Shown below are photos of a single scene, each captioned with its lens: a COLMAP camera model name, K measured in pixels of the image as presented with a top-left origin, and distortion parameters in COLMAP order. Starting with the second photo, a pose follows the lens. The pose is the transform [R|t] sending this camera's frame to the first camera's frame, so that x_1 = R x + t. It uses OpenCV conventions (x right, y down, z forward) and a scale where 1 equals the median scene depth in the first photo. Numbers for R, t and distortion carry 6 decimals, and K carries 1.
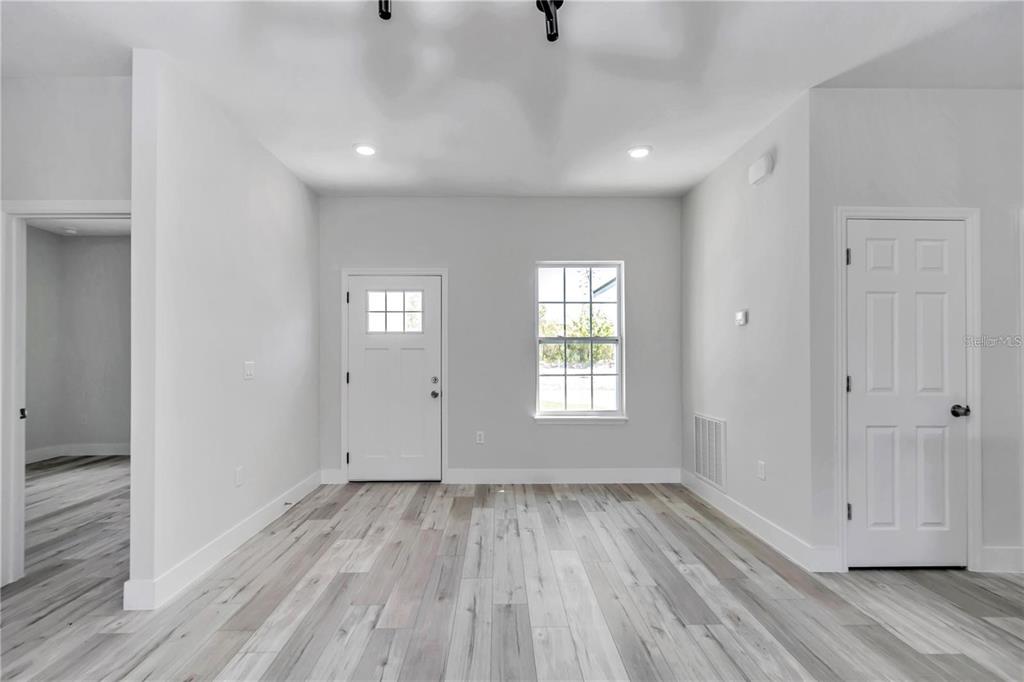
lens RADIAL K [[471.9, 0, 506.0], [0, 471.9, 349.8], [0, 0, 1]] dist [0.009086, -0.002584]
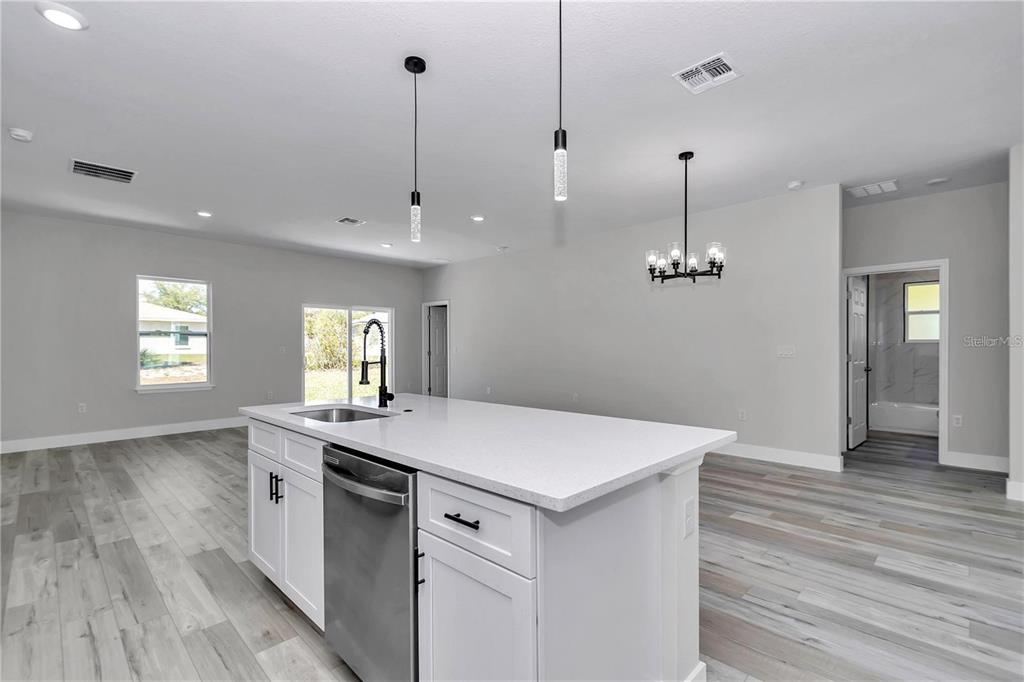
lens RADIAL K [[471.9, 0, 504.3], [0, 471.9, 353.2], [0, 0, 1]] dist [0.009086, -0.002584]
pose [[-0.723196, 0.012341, -0.690532, 1.407197], [0.009838, 0.999923, 0.007567, 0.022824], [0.690573, -0.001321, -0.723262, 0.861258]]
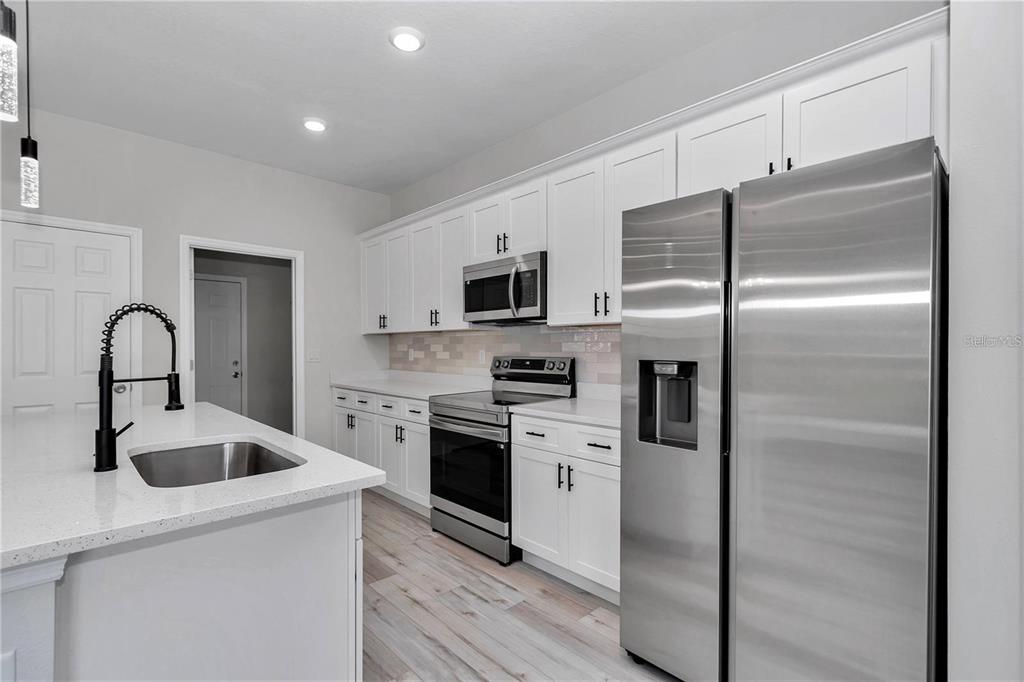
lens RADIAL K [[471.9, 0, 506.1], [0, 471.9, 351.2], [0, 0, 1]] dist [0.009086, -0.002584]
pose [[0.748106, -0.006654, 0.663546, 0.914872], [-0.007244, 0.999808, 0.018193, 0.000884], [-0.663540, -0.018417, 0.747914, -0.633522]]
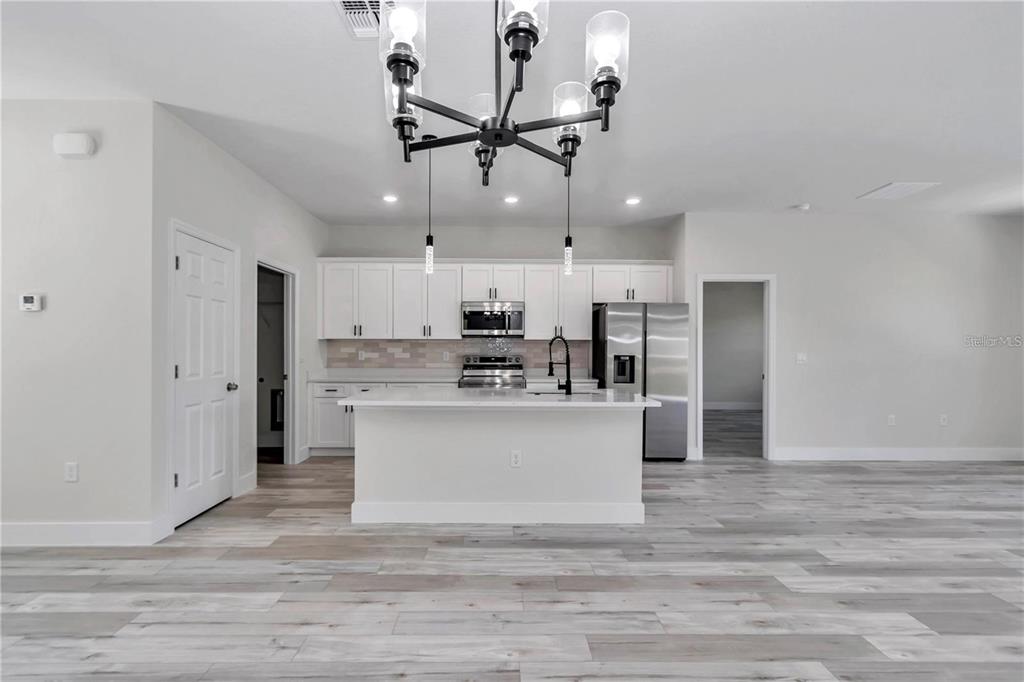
lens RADIAL K [[471.9, 0, 504.2], [0, 471.9, 349.2], [0, 0, 1]] dist [0.009086, -0.002584]
pose [[0.009223, -0.003436, 0.999952, -0.454292], [-0.015272, 0.999877, 0.003577, -0.000431], [-0.999841, -0.015304, 0.009170, 0.184626]]
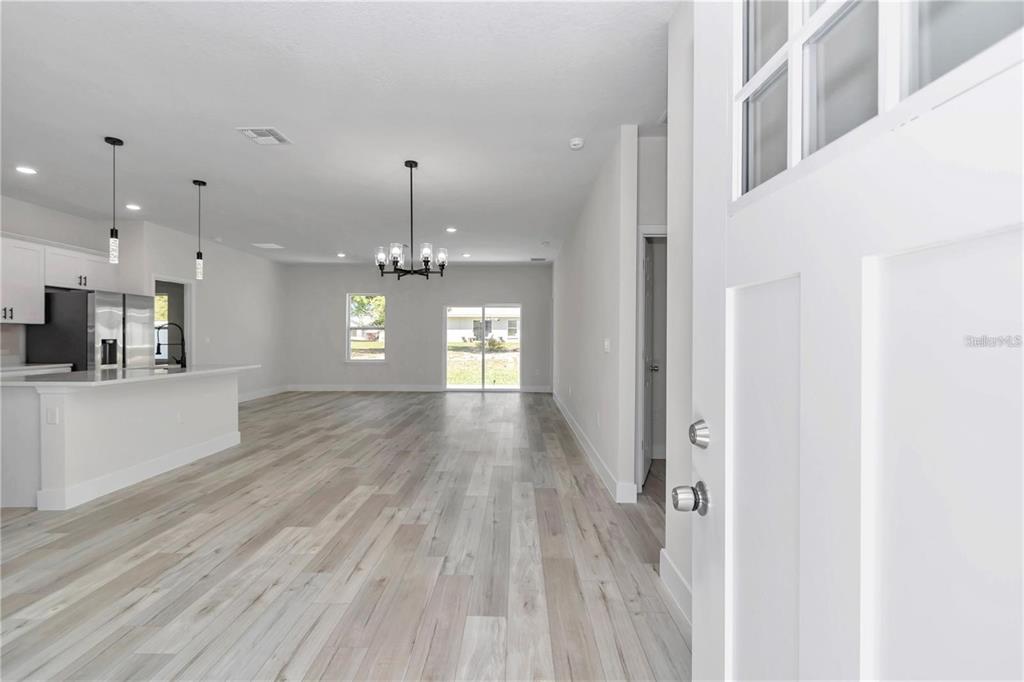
lens RADIAL K [[471.9, 0, 505.2], [0, 471.9, 339.3], [0, 0, 1]] dist [0.009086, -0.002584]
pose [[-0.999178, -0.002521, 0.040458, -0.389465], [-0.002810, 0.999971, -0.007086, 0.034486], [-0.040439, -0.007194, -0.999156, 1.793264]]
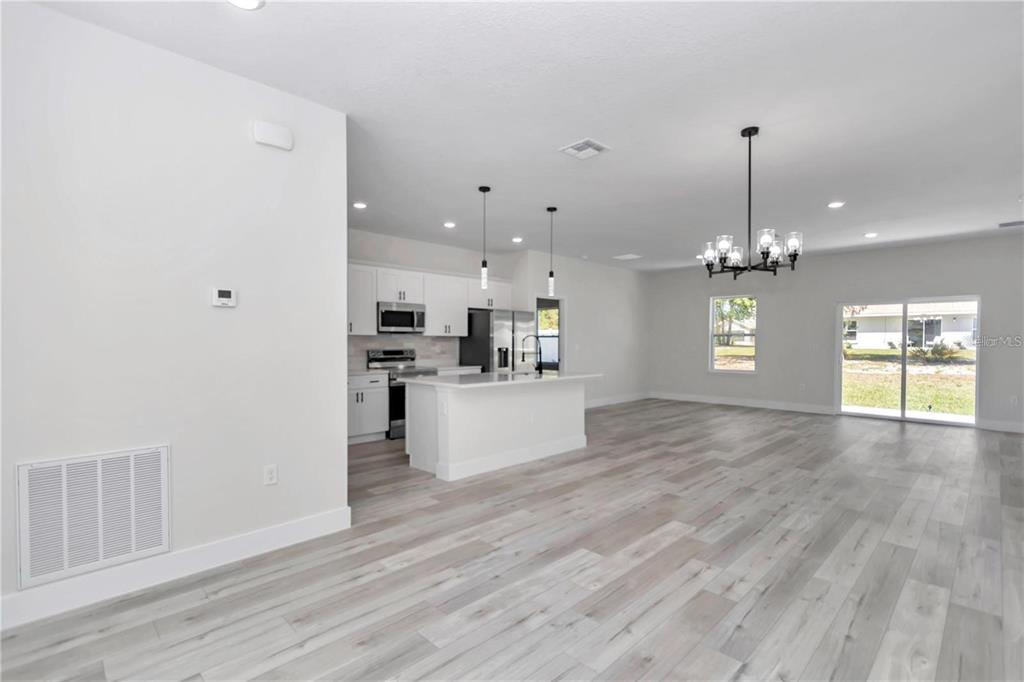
lens RADIAL K [[471.9, 0, 503.4], [0, 471.9, 350.5], [0, 0, 1]] dist [0.009086, -0.002584]
pose [[-0.681592, -0.015422, 0.731570, -0.492425], [-0.009312, 0.999880, 0.012402, 0.006764], [-0.731673, 0.001641, -0.681654, 1.559939]]
